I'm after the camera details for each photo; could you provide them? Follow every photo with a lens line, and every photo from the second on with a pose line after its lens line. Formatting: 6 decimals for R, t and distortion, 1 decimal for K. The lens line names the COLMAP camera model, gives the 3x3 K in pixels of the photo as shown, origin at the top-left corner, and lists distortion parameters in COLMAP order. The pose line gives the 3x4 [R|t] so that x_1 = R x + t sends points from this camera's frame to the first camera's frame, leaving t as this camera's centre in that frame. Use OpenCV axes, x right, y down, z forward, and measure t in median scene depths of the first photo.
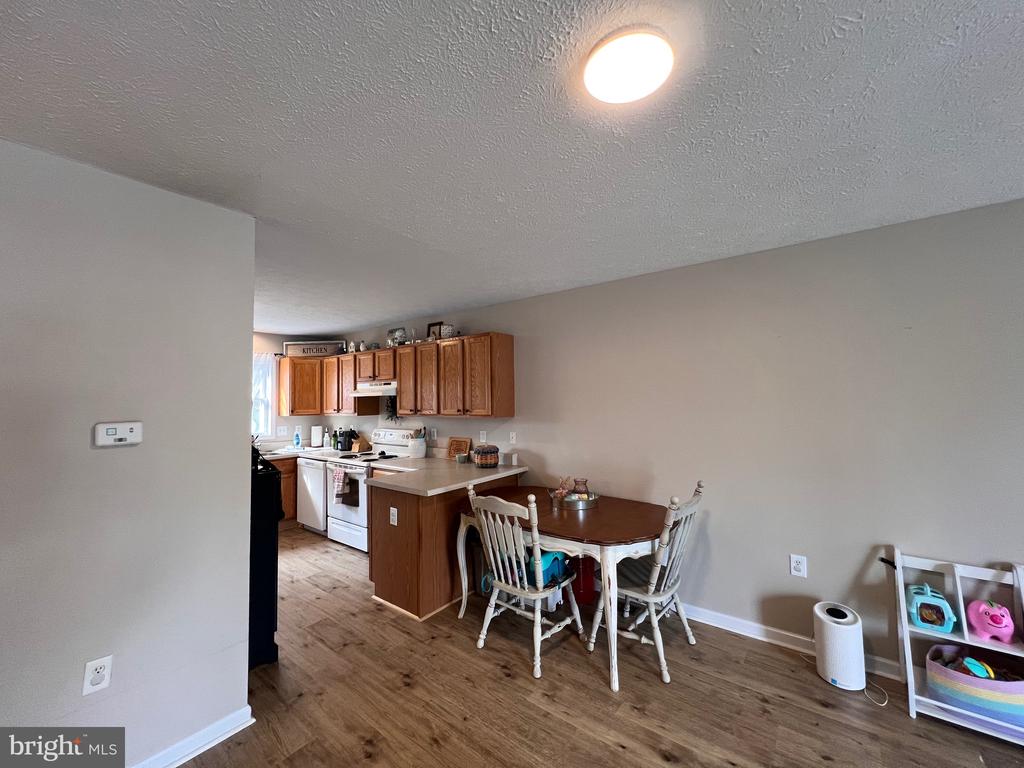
lens RADIAL K [[412.8, 0, 512.5], [0, 412.8, 384.2], [0, 0, 1]] dist [0.001808, 0.000664]
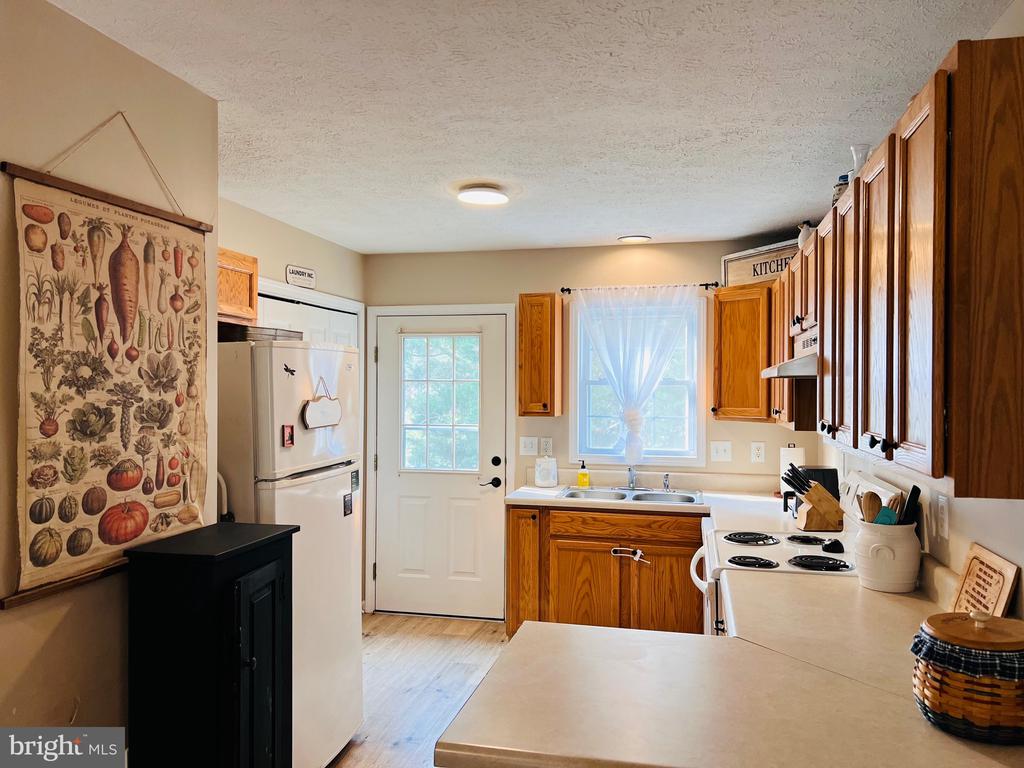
lens RADIAL K [[777.8, 0, 512.0], [0, 777.8, 386.7], [0, 0, 1]] dist [0.005802, 0.000974]
pose [[0.410068, 0.013878, -0.911949, 0.150839], [0.031858, 0.999056, 0.029529, 0.009722], [0.911498, -0.041162, 0.409239, 0.496227]]
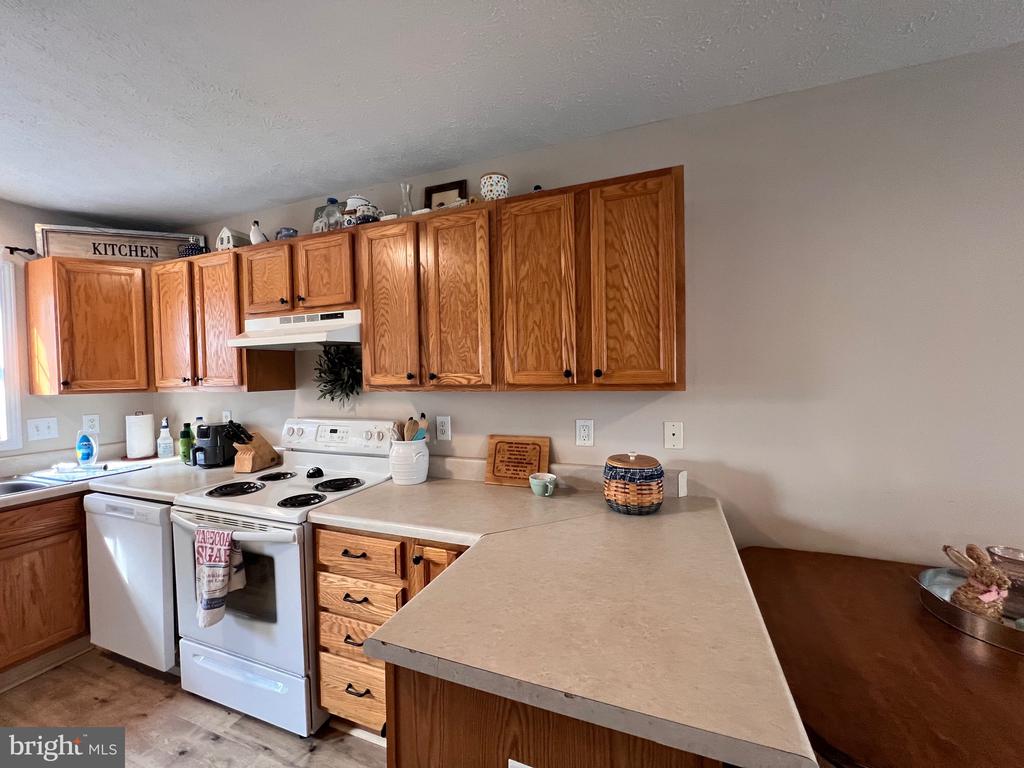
lens RADIAL K [[412.8, 0, 509.9], [0, 412.8, 382.8], [0, 0, 1]] dist [0.001808, 0.000664]
pose [[0.959706, -0.009076, 0.280860, -0.232469], [-0.007629, 0.998268, 0.058329, 0.039543], [-0.280903, -0.058122, 0.957975, 0.501156]]
